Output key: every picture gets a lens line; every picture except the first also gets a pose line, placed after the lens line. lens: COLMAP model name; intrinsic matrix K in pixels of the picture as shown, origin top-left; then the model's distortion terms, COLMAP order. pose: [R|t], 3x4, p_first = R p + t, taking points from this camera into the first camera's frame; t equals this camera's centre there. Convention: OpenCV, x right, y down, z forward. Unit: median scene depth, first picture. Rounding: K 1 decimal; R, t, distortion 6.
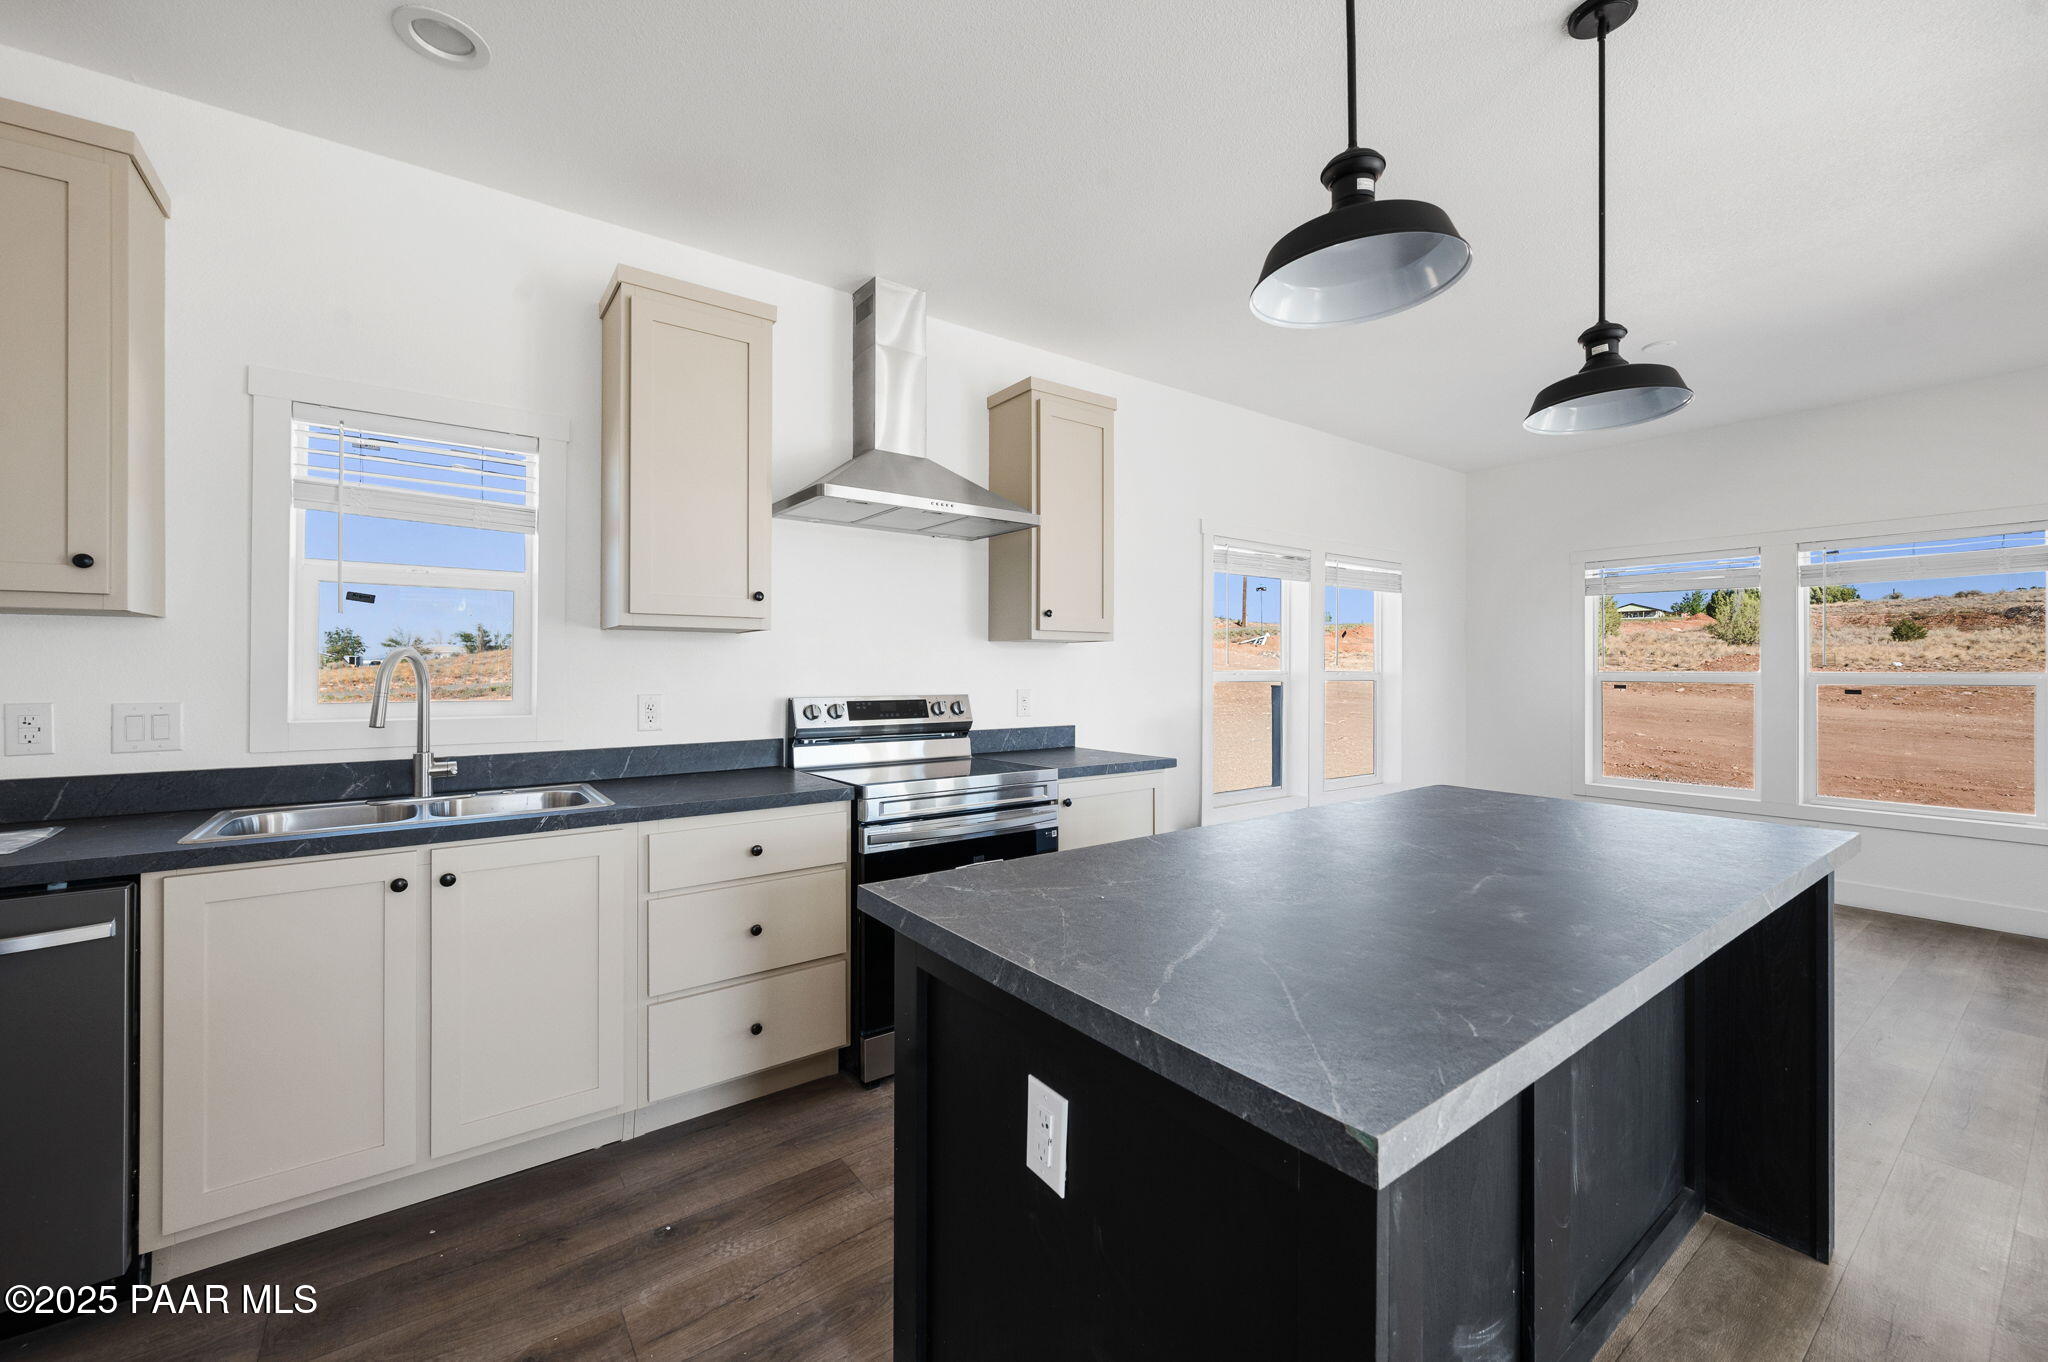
lens RADIAL K [[805.2, 0, 1030.6], [0, 805.2, 668.1], [0, 0, 1]] dist [0.000388, -0.000108]
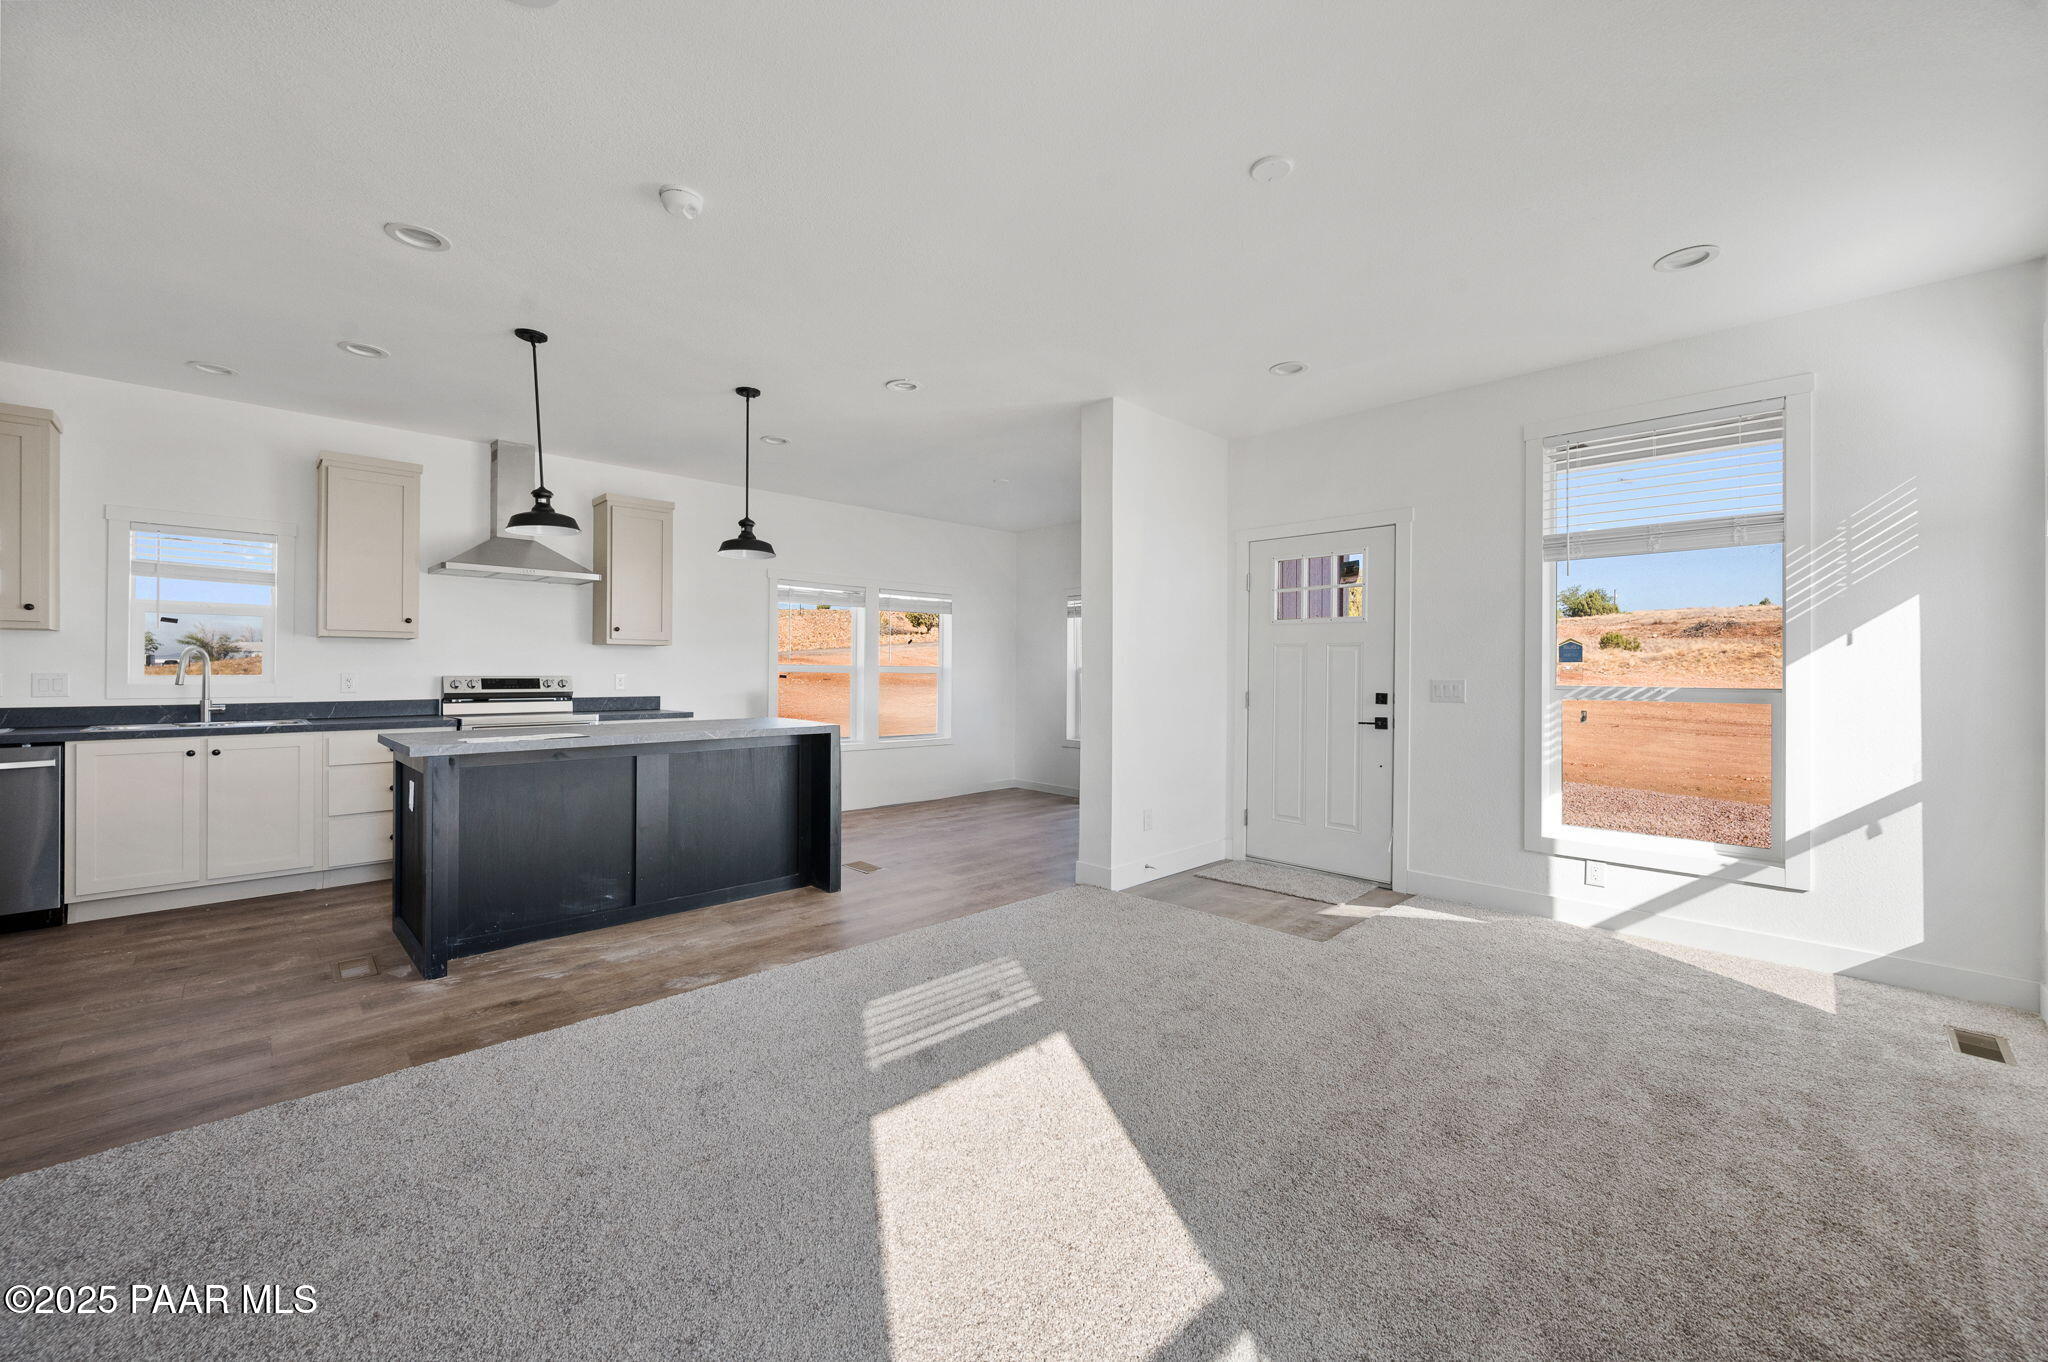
lens RADIAL K [[794.7, 0, 1023.3], [0, 794.7, 671.7], [0, 0, 1]] dist [0.000755, 0.000238]
pose [[0.990417, 0.002047, 0.138094, 0.865091], [-0.002205, 0.999997, 0.000988, 0.026673], [-0.138091, -0.001283, 0.990419, -1.086455]]
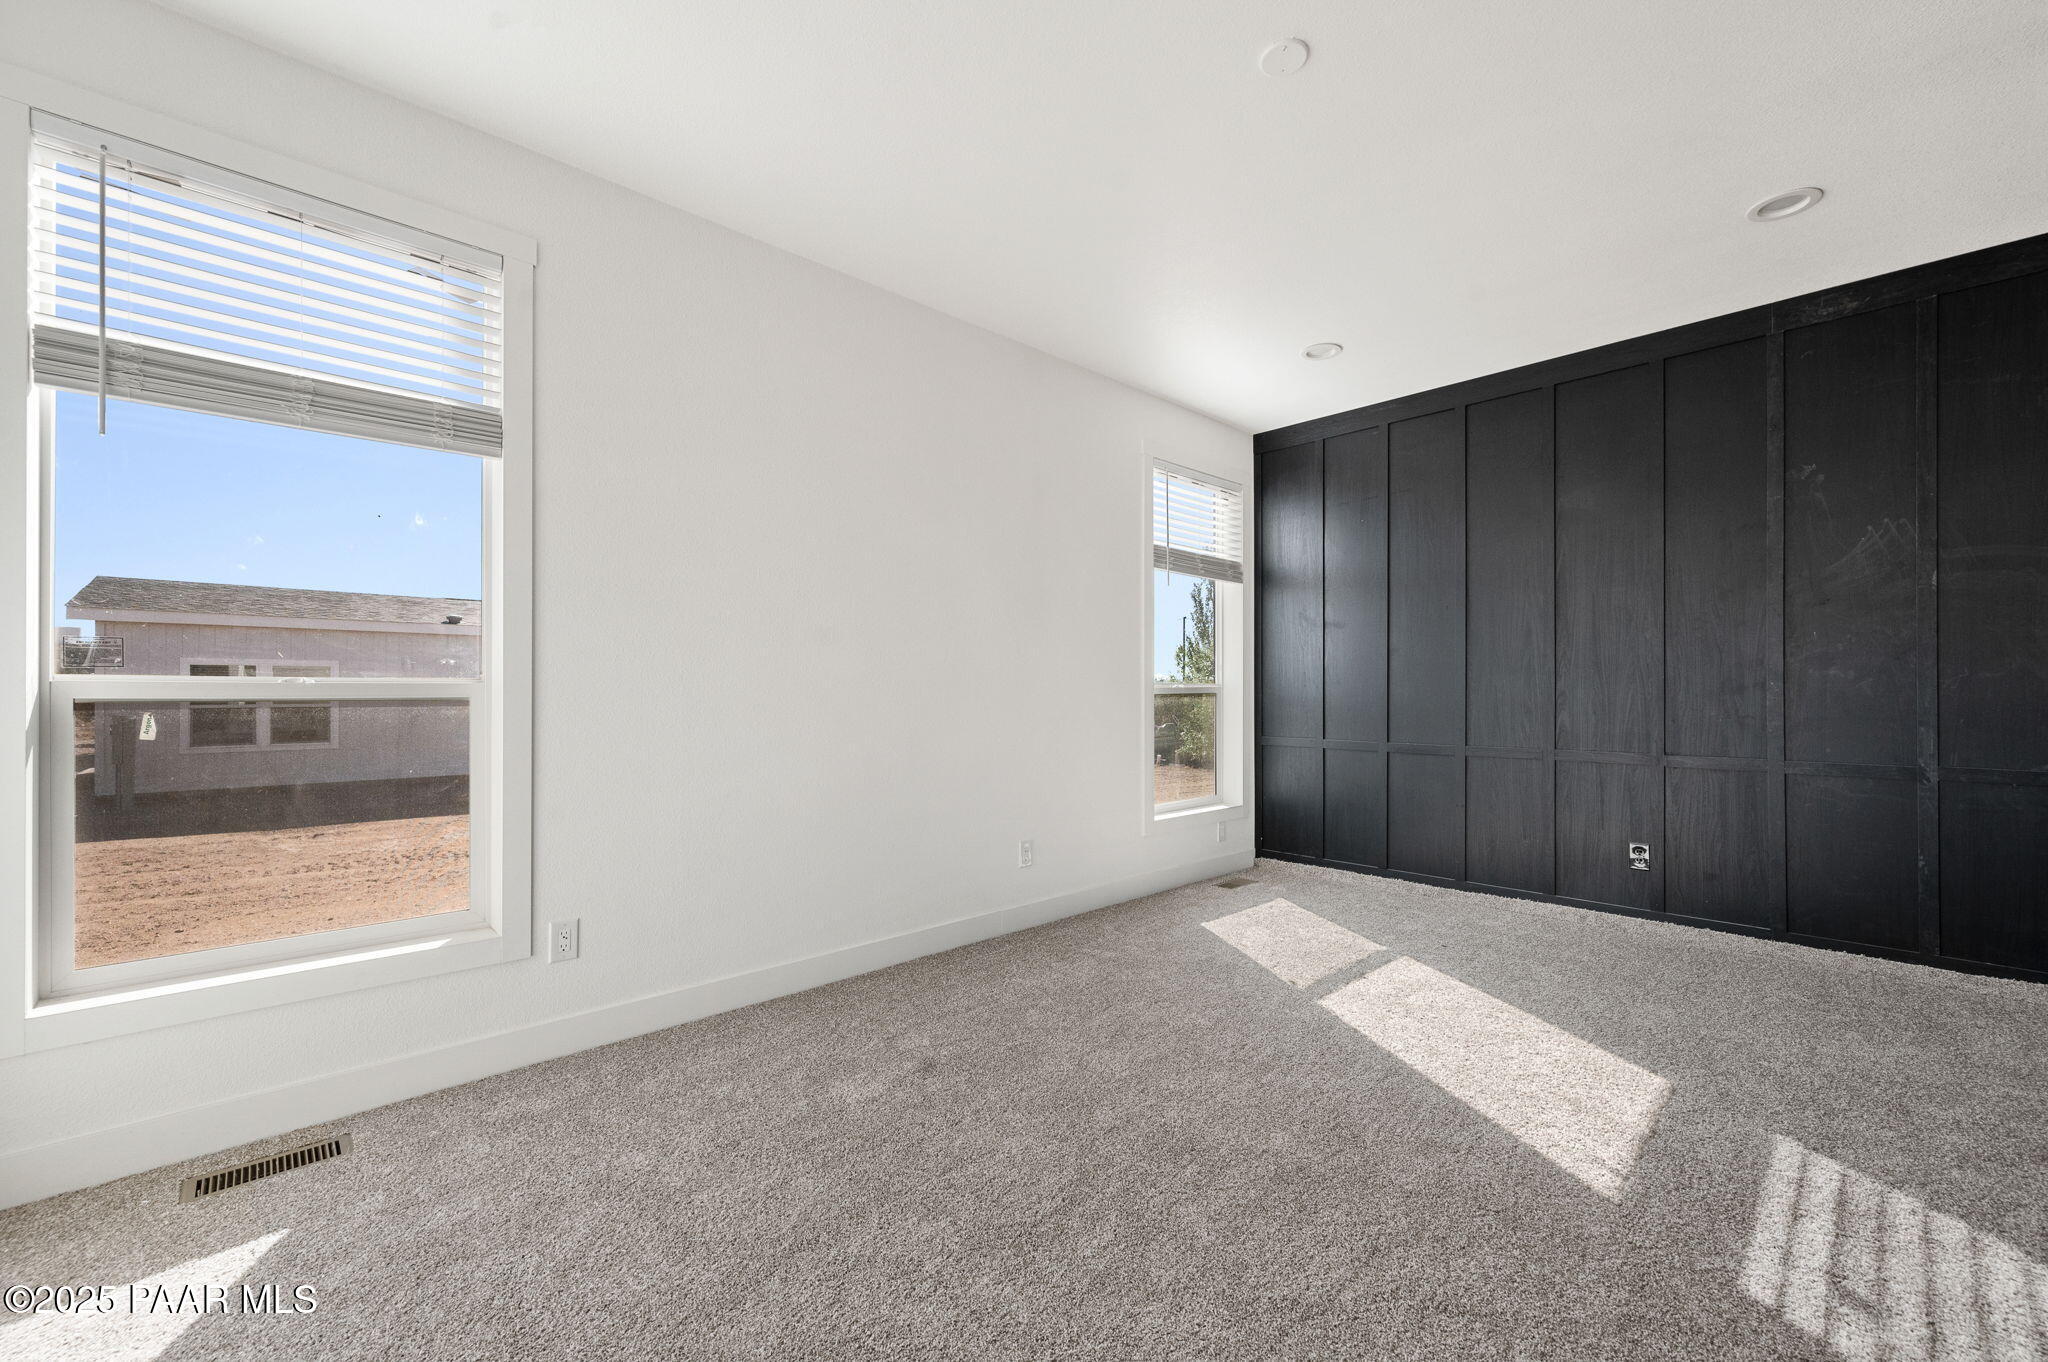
lens RADIAL K [[807.1, 0, 1016.6], [0, 807.1, 688.6], [0, 0, 1]] dist [-0.001242, -0.000049]
pose [[-0.993145, -0.005505, -0.116755, 1.660914], [-0.005263, 0.999983, -0.002388, 0.071248], [0.116767, -0.001758, -0.993158, 0.599400]]
